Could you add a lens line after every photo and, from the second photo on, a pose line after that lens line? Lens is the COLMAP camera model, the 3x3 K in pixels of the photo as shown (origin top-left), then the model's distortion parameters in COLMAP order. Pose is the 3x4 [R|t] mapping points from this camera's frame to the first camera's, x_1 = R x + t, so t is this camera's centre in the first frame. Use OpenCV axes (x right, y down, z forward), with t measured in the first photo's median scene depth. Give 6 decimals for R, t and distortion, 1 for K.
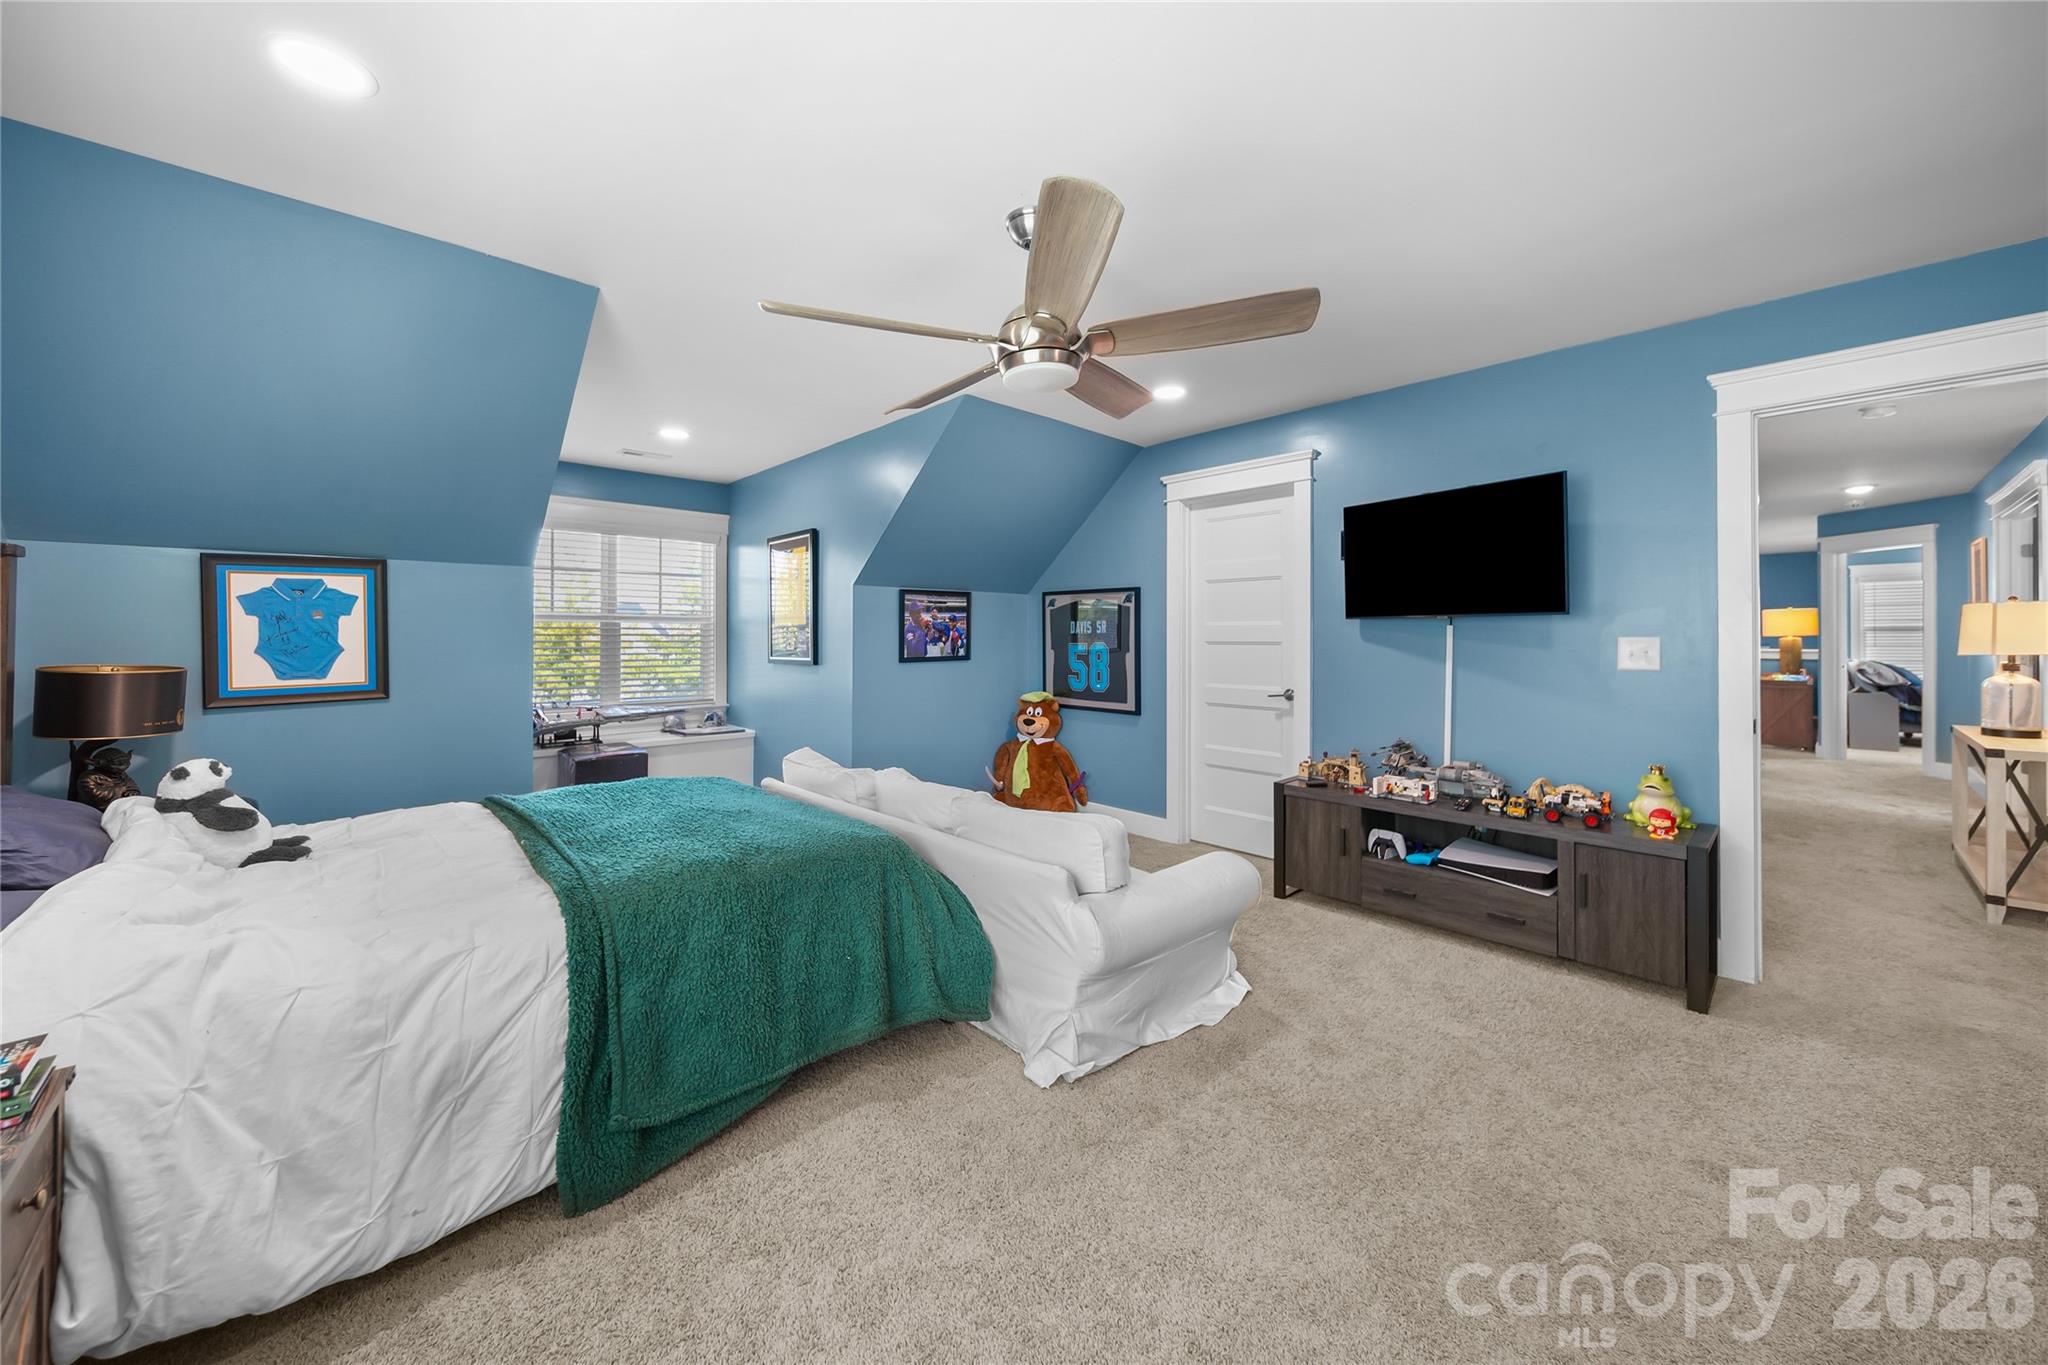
lens RADIAL K [[744.0, 0, 1019.7], [0, 744.0, 632.2], [0, 0, 1]] dist [-0.001328, -0.000121]
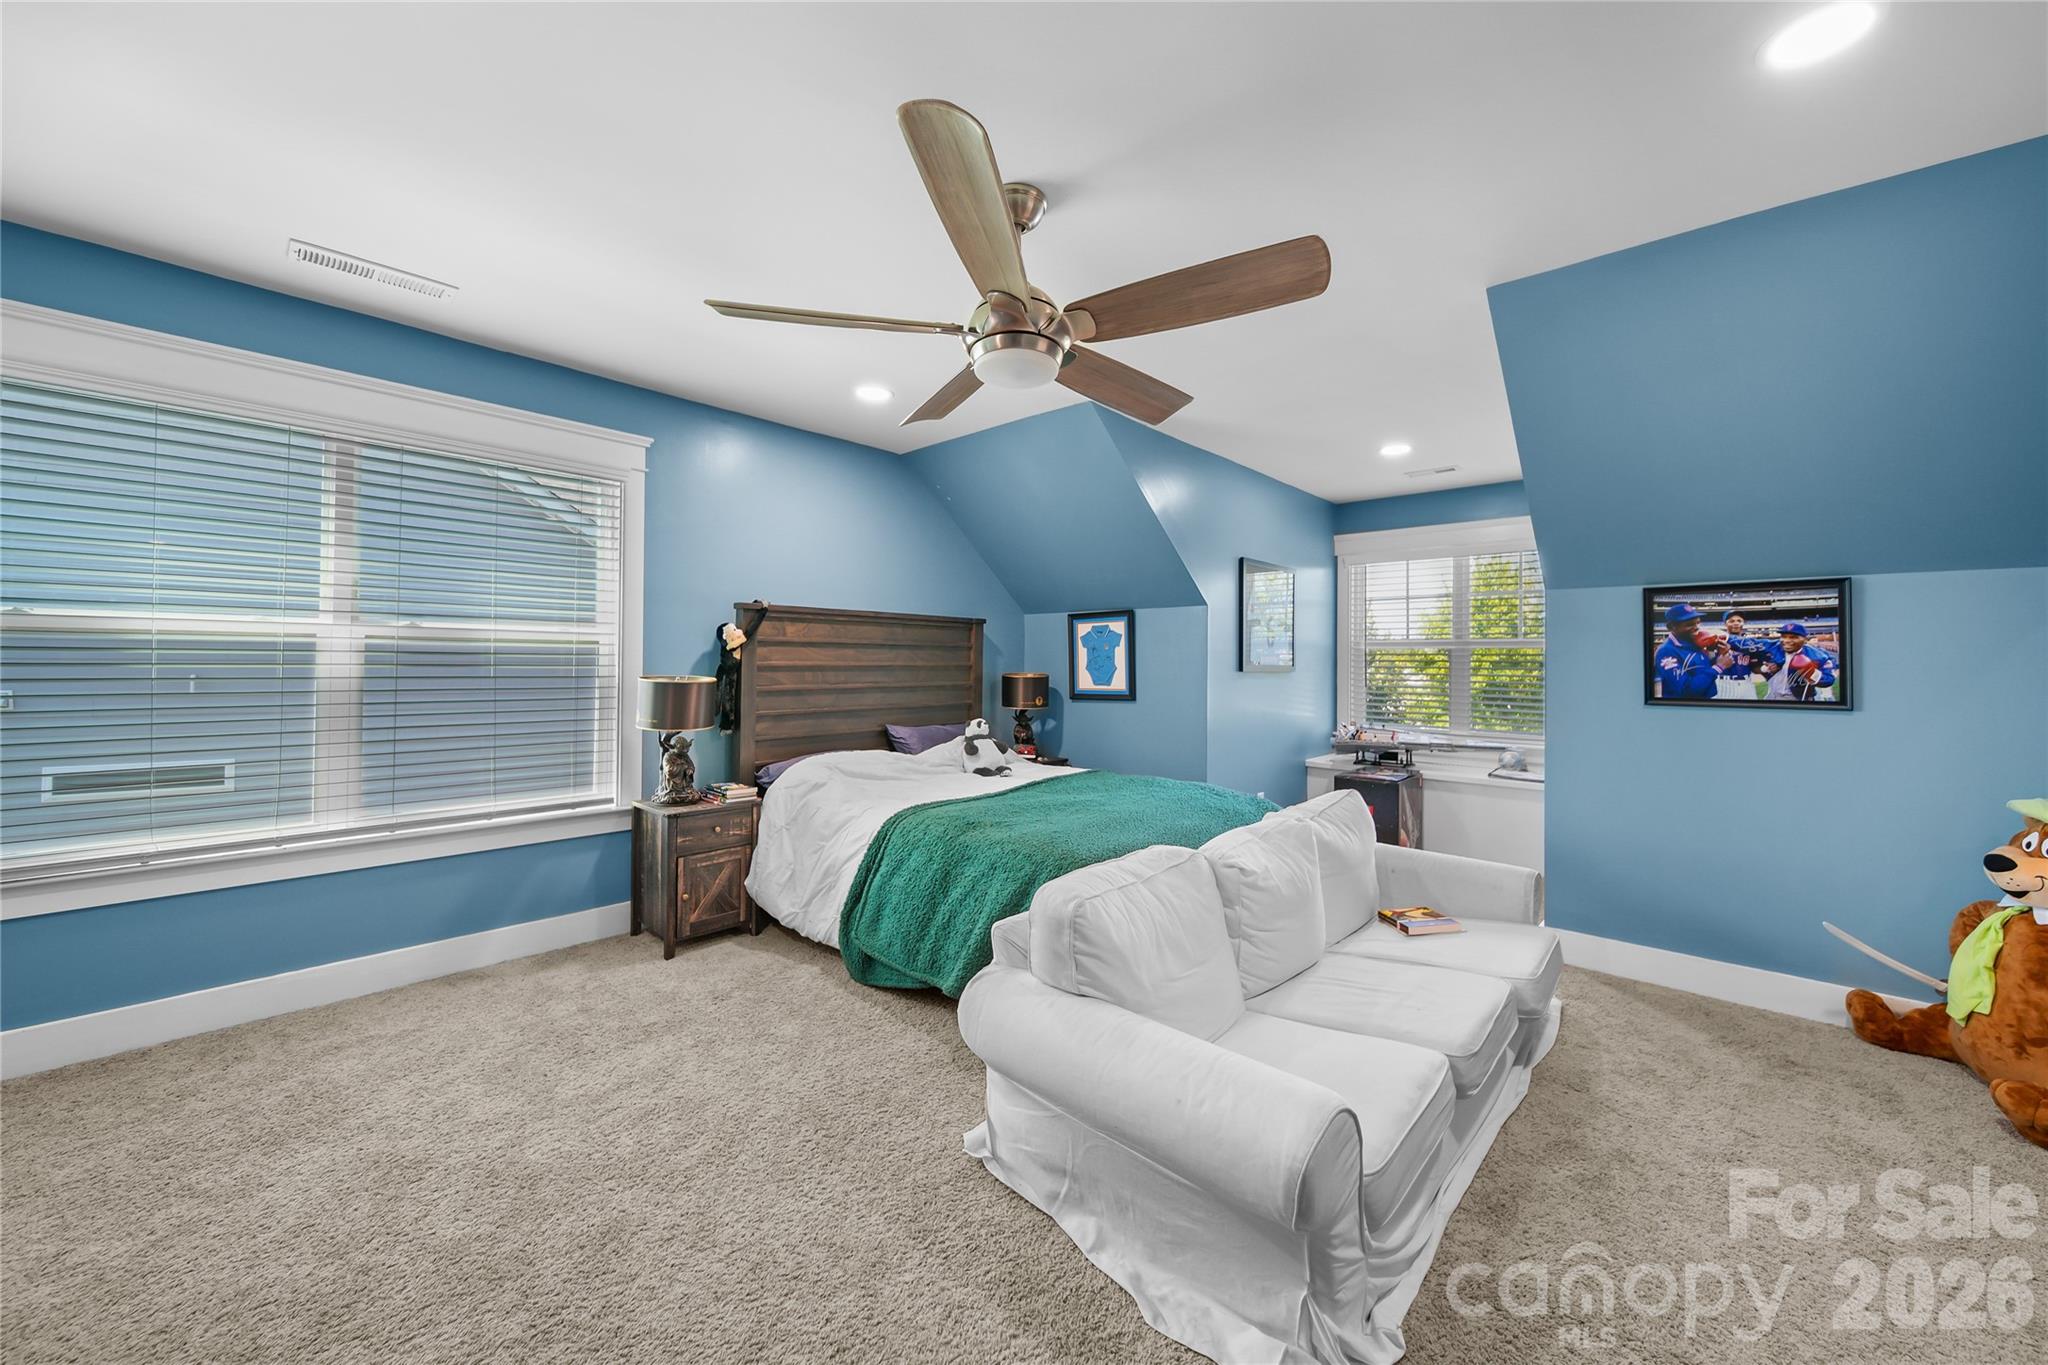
lens RADIAL K [[745.4, 0, 1035.8], [0, 745.4, 656.7], [0, 0, 1]] dist [-0.001700, -0.000131]
pose [[0.086742, -0.005555, -0.996215, 0.418510], [-0.003236, 0.999978, -0.005858, 0.005473], [0.996226, 0.003732, 0.086722, 0.430449]]
